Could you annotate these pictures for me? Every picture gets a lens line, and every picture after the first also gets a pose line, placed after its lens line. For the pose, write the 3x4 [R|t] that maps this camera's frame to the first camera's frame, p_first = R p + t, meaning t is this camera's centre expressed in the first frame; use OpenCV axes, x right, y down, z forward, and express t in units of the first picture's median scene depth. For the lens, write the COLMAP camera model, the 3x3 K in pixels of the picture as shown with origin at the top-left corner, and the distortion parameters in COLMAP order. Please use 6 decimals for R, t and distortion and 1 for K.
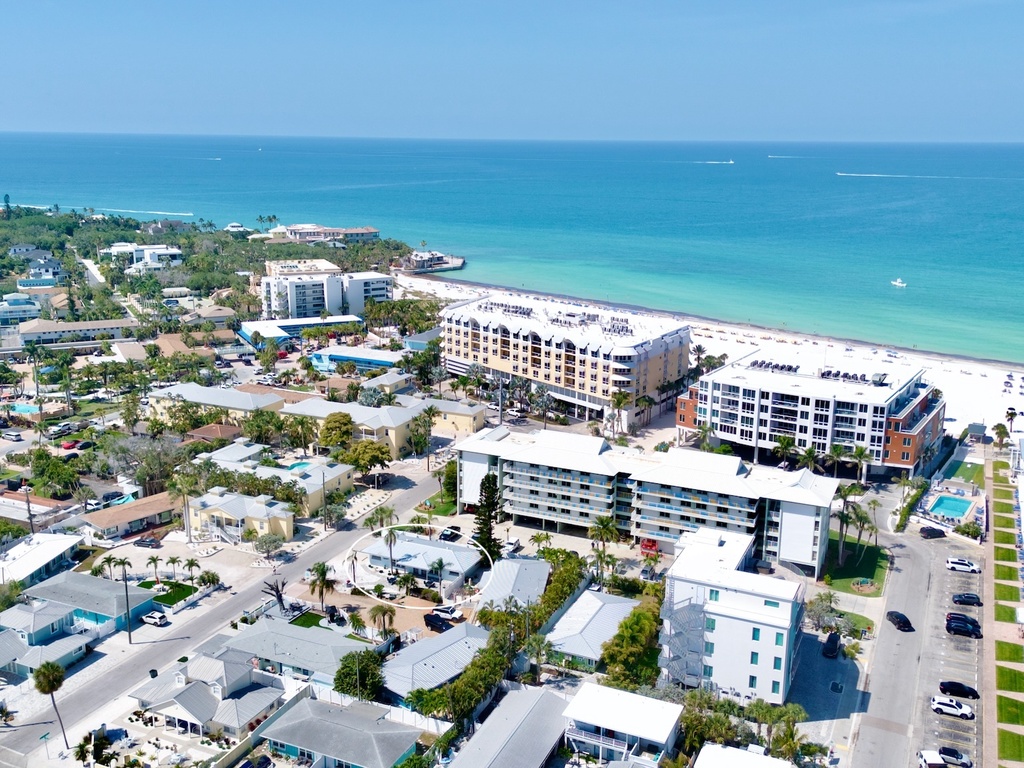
lens RADIAL K [[981.7, 0, 512.0], [0, 981.7, 384.0], [0, 0, 1]] dist [0.074122, -0.003028]
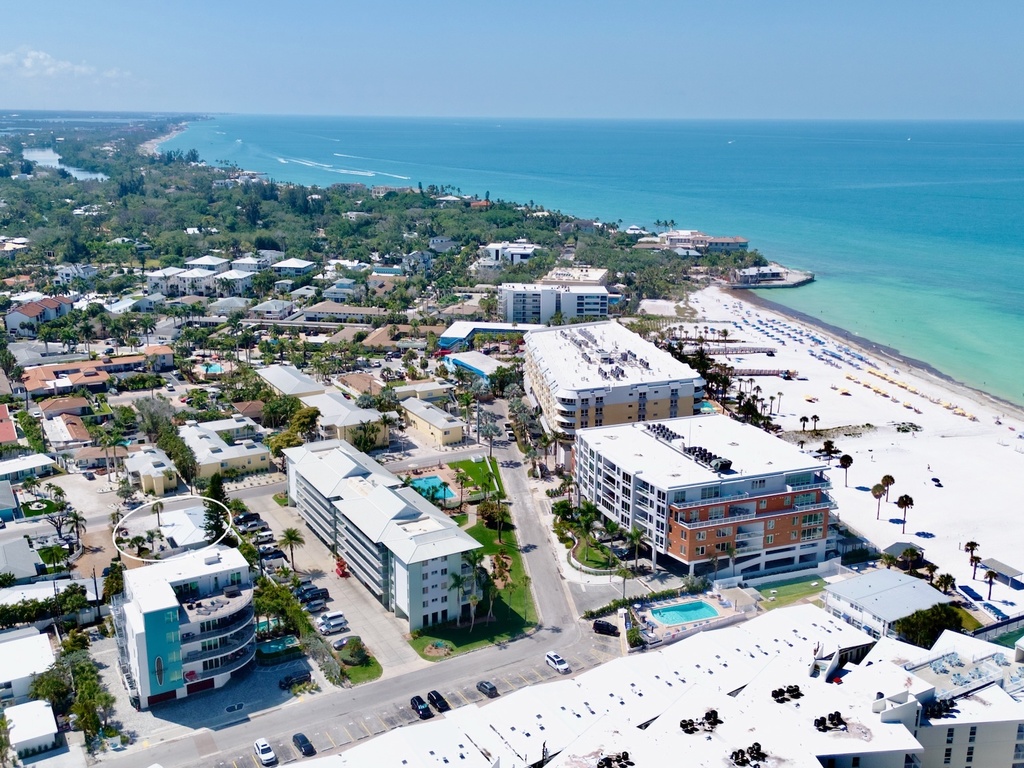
lens RADIAL K [[981.7, 0, 512.0], [0, 981.7, 384.0], [0, 0, 1]] dist [0.074122, -0.003028]
pose [[0.809926, 0.145960, -0.568081, 0.643067], [-0.137901, 0.988779, 0.057443, -0.093072], [0.570091, 0.031815, 0.820965, 0.126531]]
